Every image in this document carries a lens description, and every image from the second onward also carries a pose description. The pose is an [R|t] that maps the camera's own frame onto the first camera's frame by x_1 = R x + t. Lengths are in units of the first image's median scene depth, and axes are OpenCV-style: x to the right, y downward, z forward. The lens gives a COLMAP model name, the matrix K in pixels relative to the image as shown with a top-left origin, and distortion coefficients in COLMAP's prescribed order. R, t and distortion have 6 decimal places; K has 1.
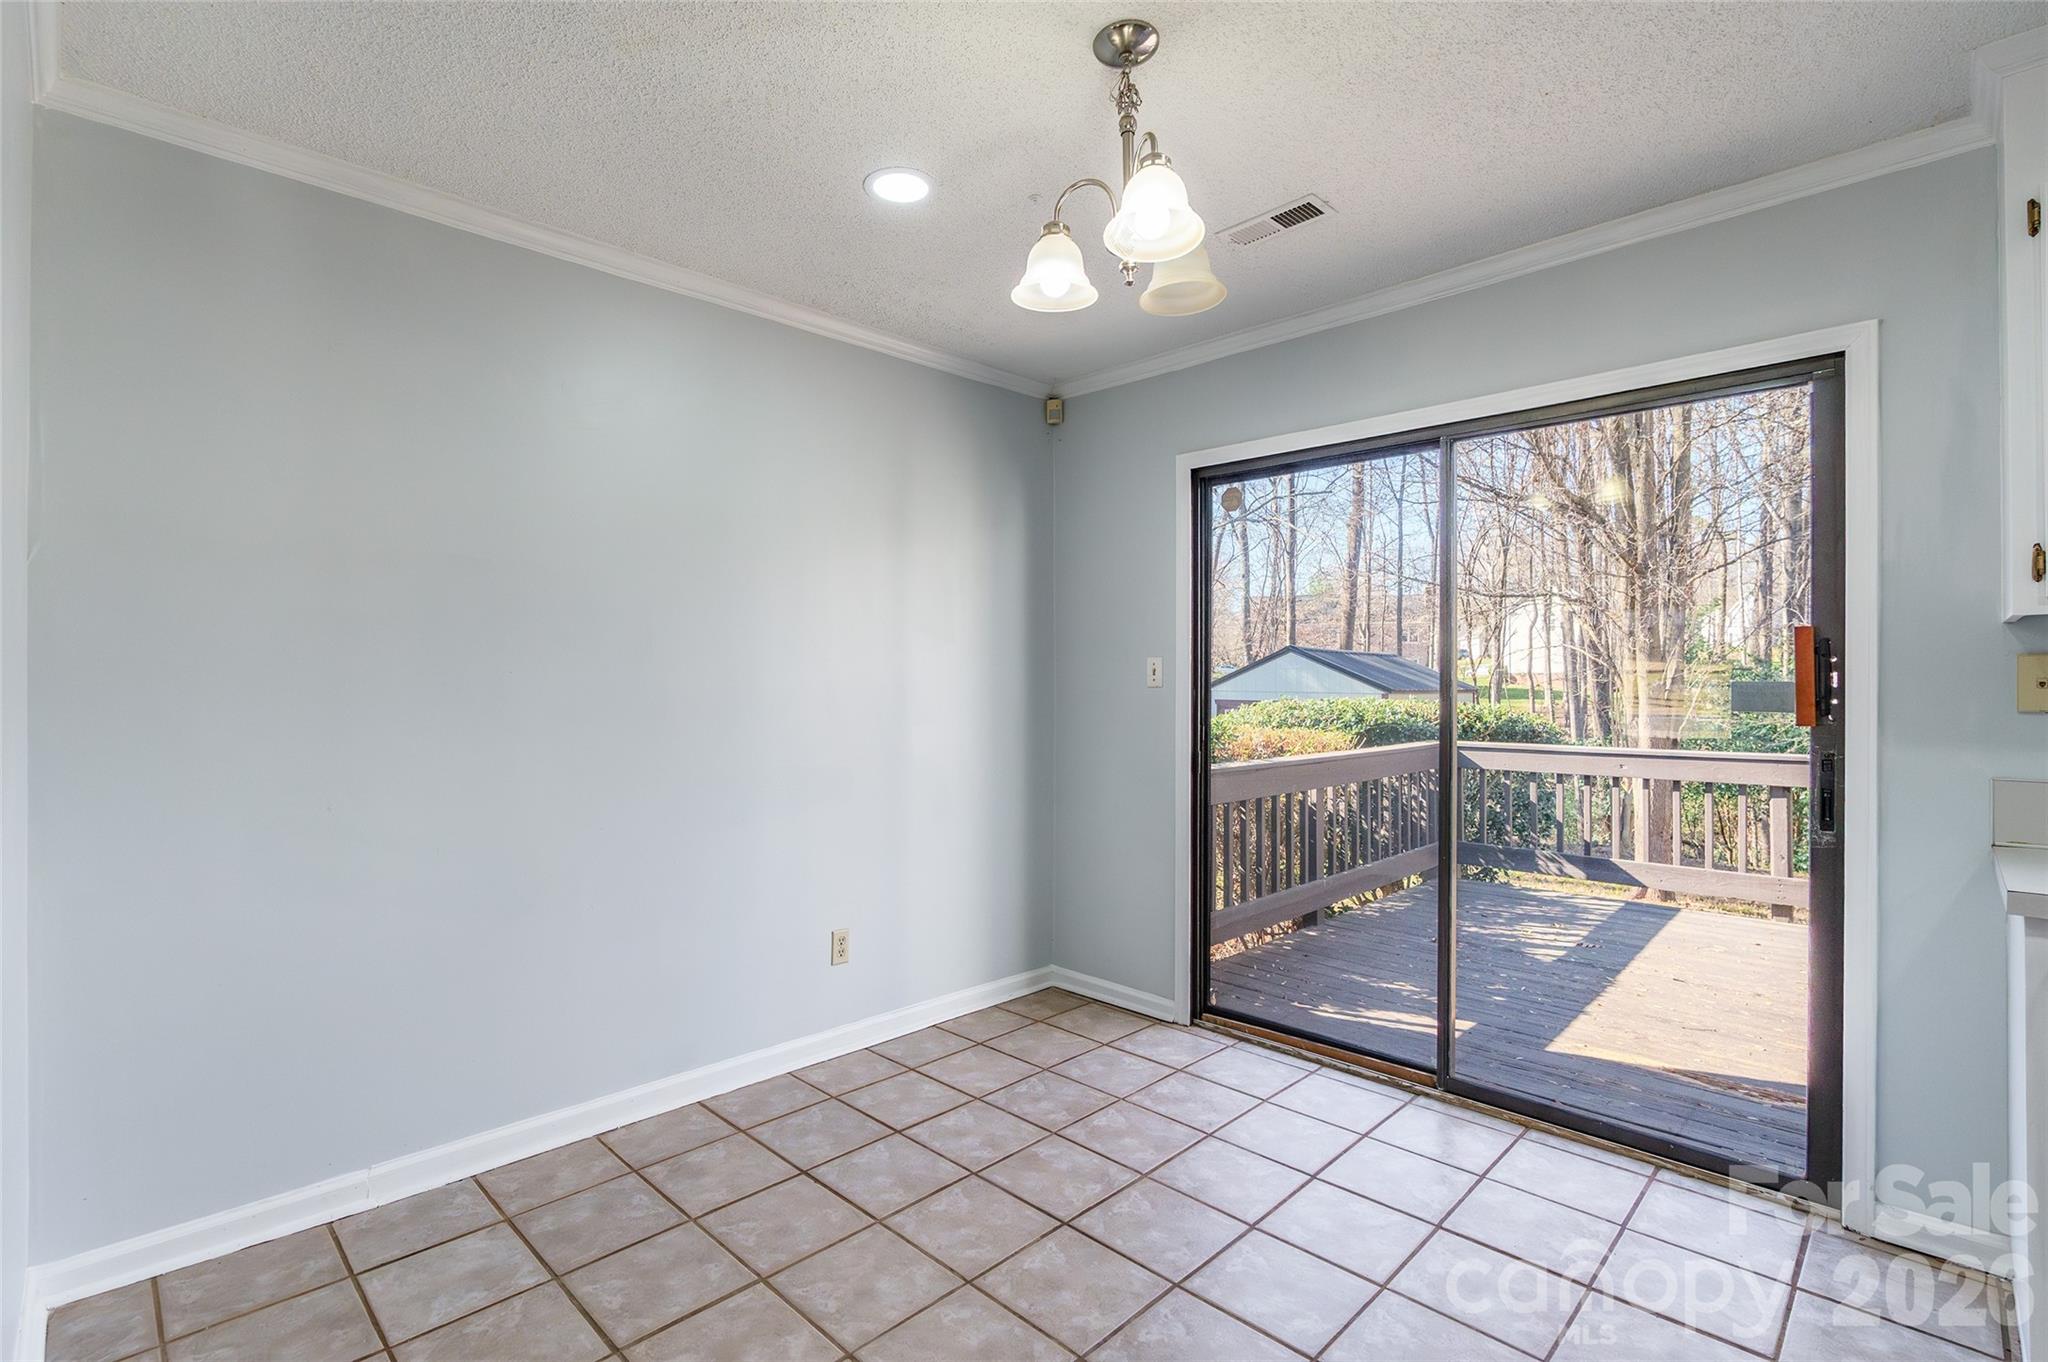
lens RADIAL K [[955.2, 0, 1016.0], [0, 955.2, 672.6], [0, 0, 1]] dist [0.000385, 0.000489]
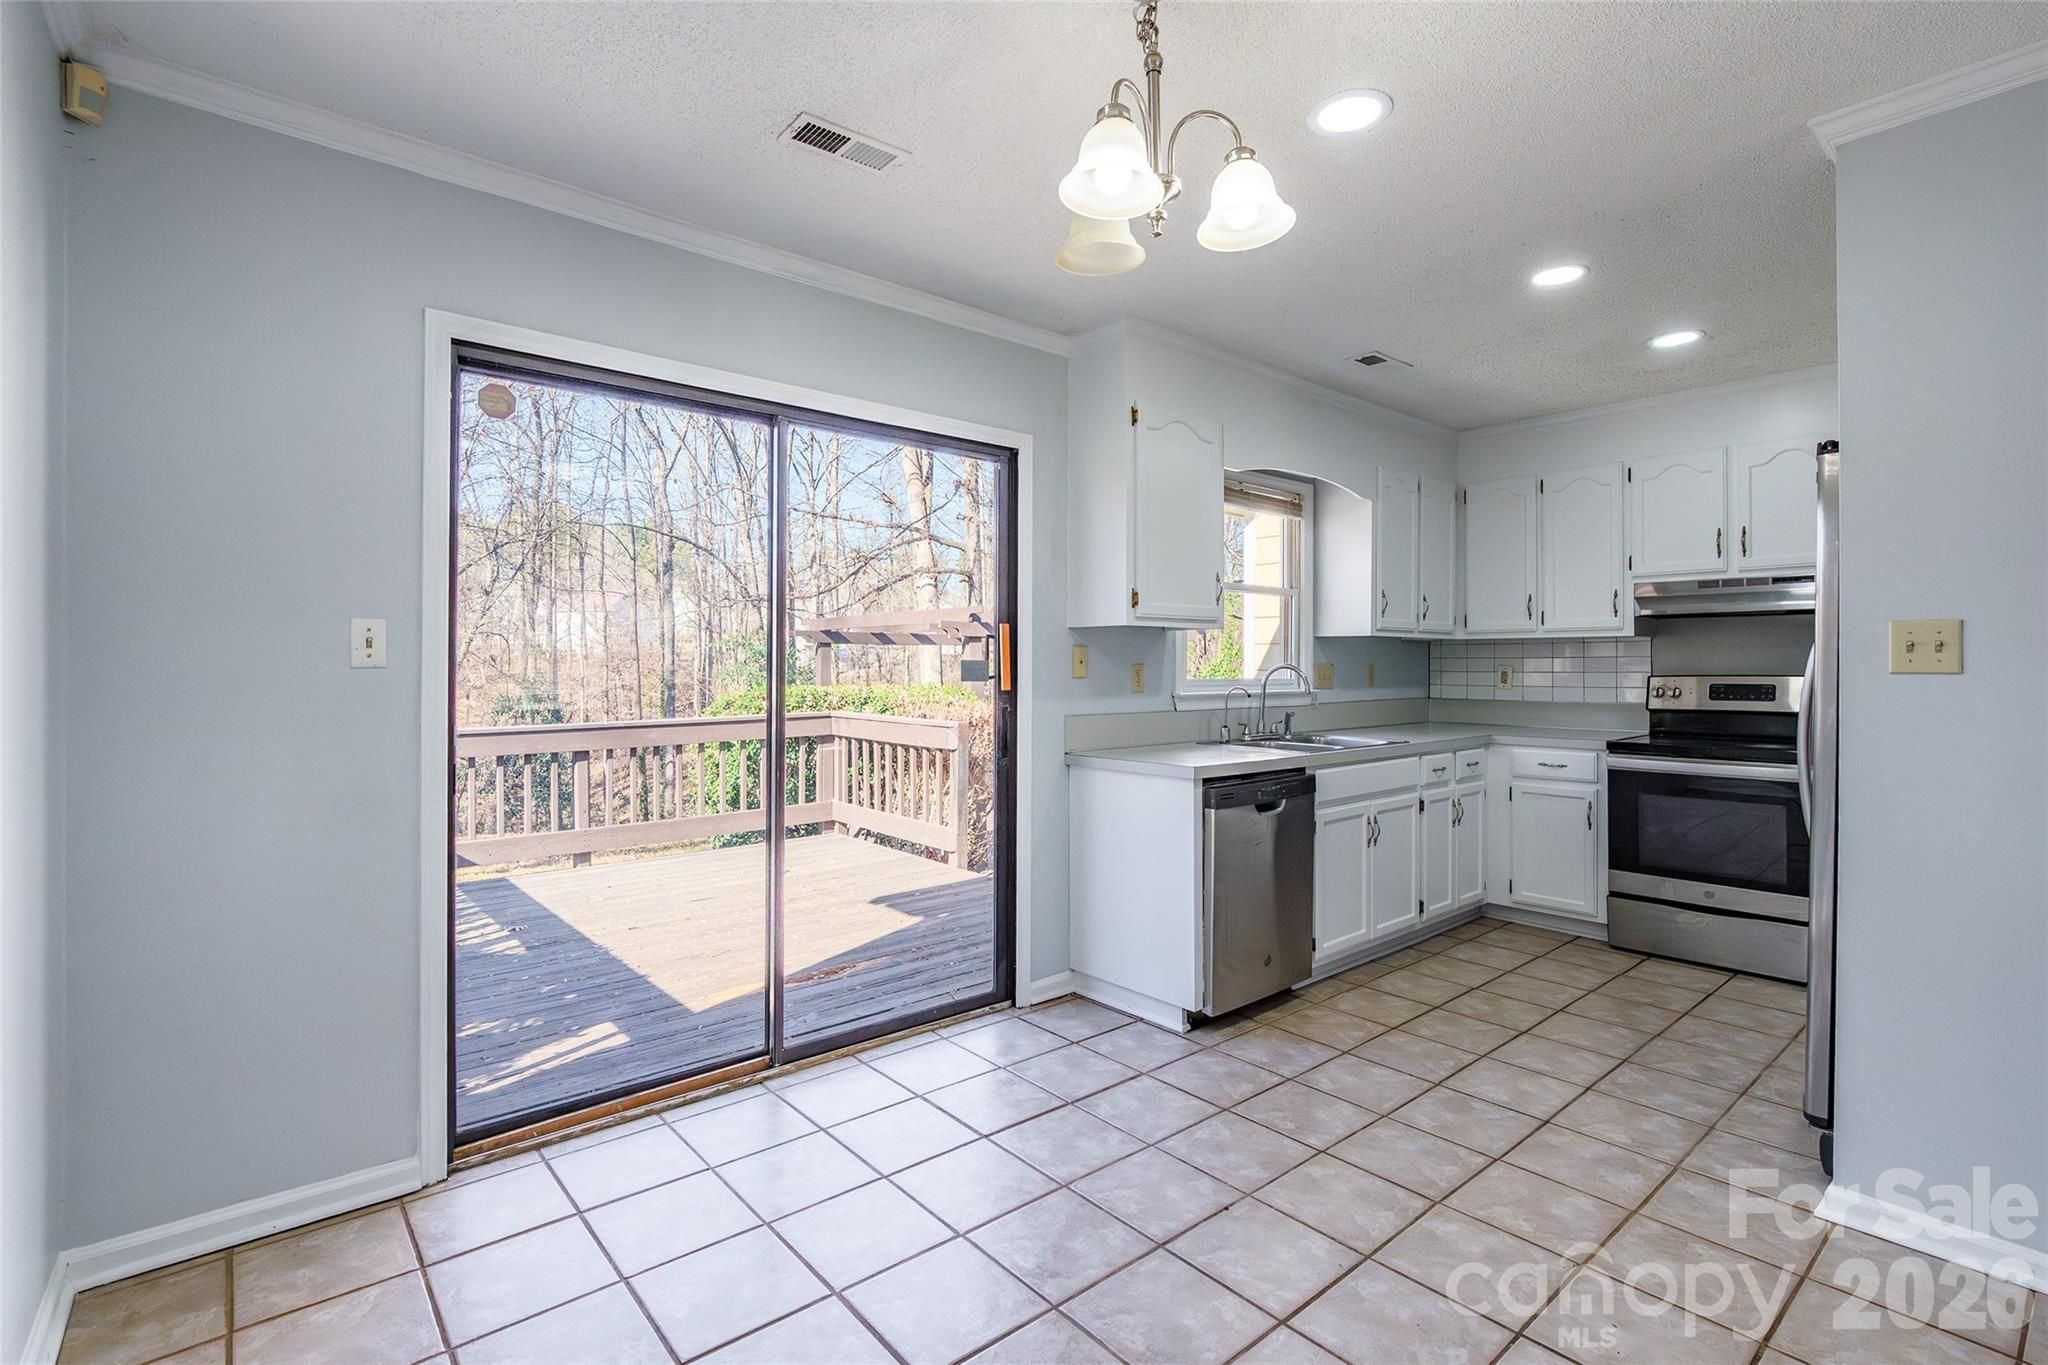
lens RADIAL K [[935.3, 0, 1012.1], [0, 935.3, 662.1], [0, 0, 1]] dist [-0.000231, 0.000123]
pose [[0.106717, 0.000624, 0.994289, -0.420616], [-0.009229, 0.999957, 0.000363, 0.007952], [-0.994247, -0.009215, 0.106718, 0.542077]]
